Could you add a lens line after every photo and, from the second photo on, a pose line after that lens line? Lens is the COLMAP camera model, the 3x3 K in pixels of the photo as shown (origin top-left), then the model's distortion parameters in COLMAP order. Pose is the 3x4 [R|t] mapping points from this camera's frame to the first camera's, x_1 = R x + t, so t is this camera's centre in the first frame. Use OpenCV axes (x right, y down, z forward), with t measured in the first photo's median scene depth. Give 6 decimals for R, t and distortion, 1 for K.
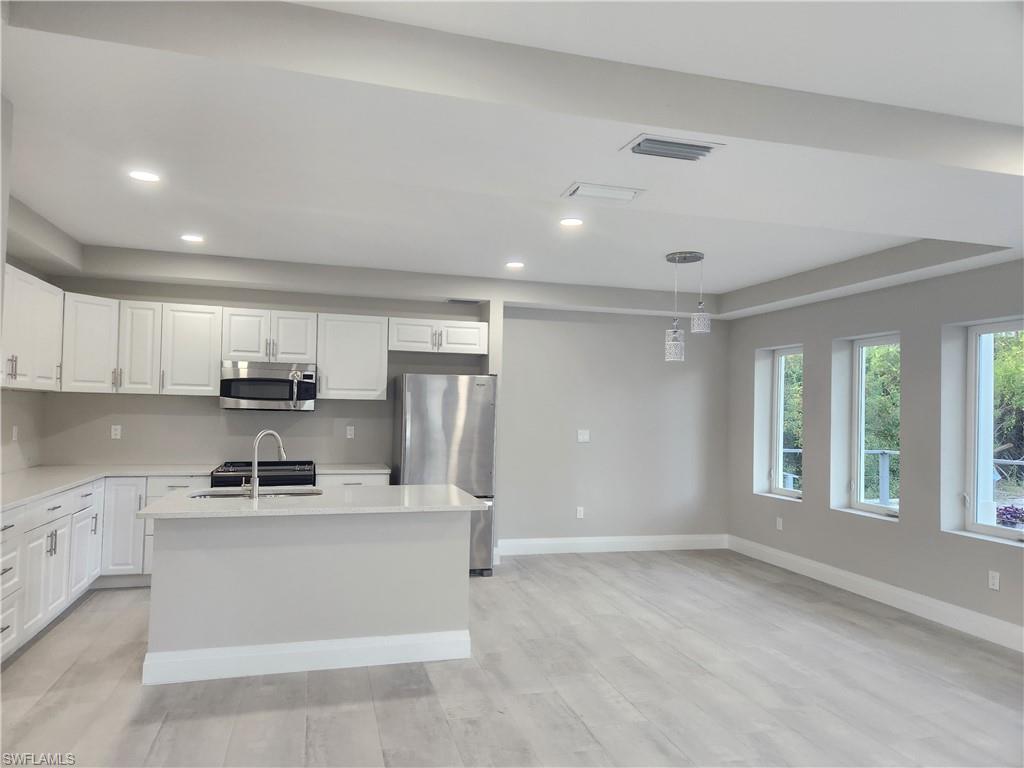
lens RADIAL K [[698.3, 0, 520.1], [0, 698.3, 387.5], [0, 0, 1]] dist [0.020145, -0.006353]
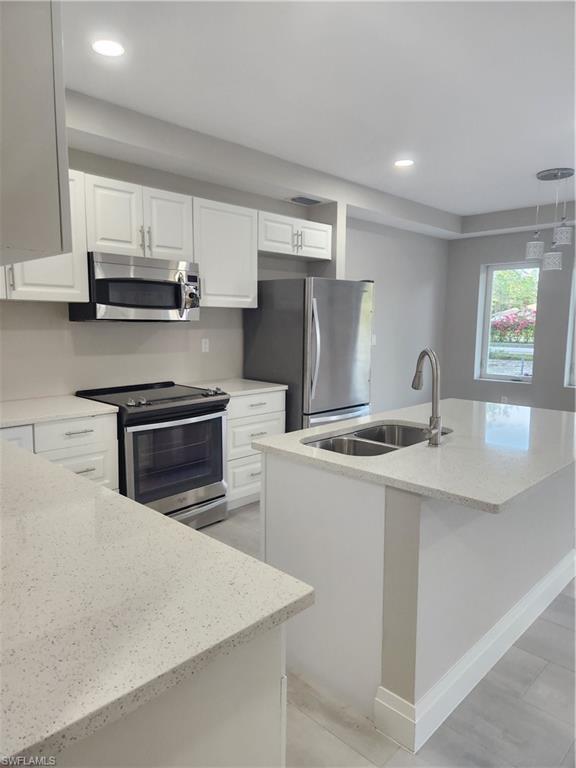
lens RADIAL K [[523.7, 0, 287.2], [0, 523.7, 388.1], [0, 0, 1]] dist [0.020145, -0.006353]
pose [[0.864340, -0.075743, 0.497171, -0.512555], [-0.015789, 0.984019, 0.177364, -0.000363], [-0.502659, -0.161153, 0.849331, 0.412382]]
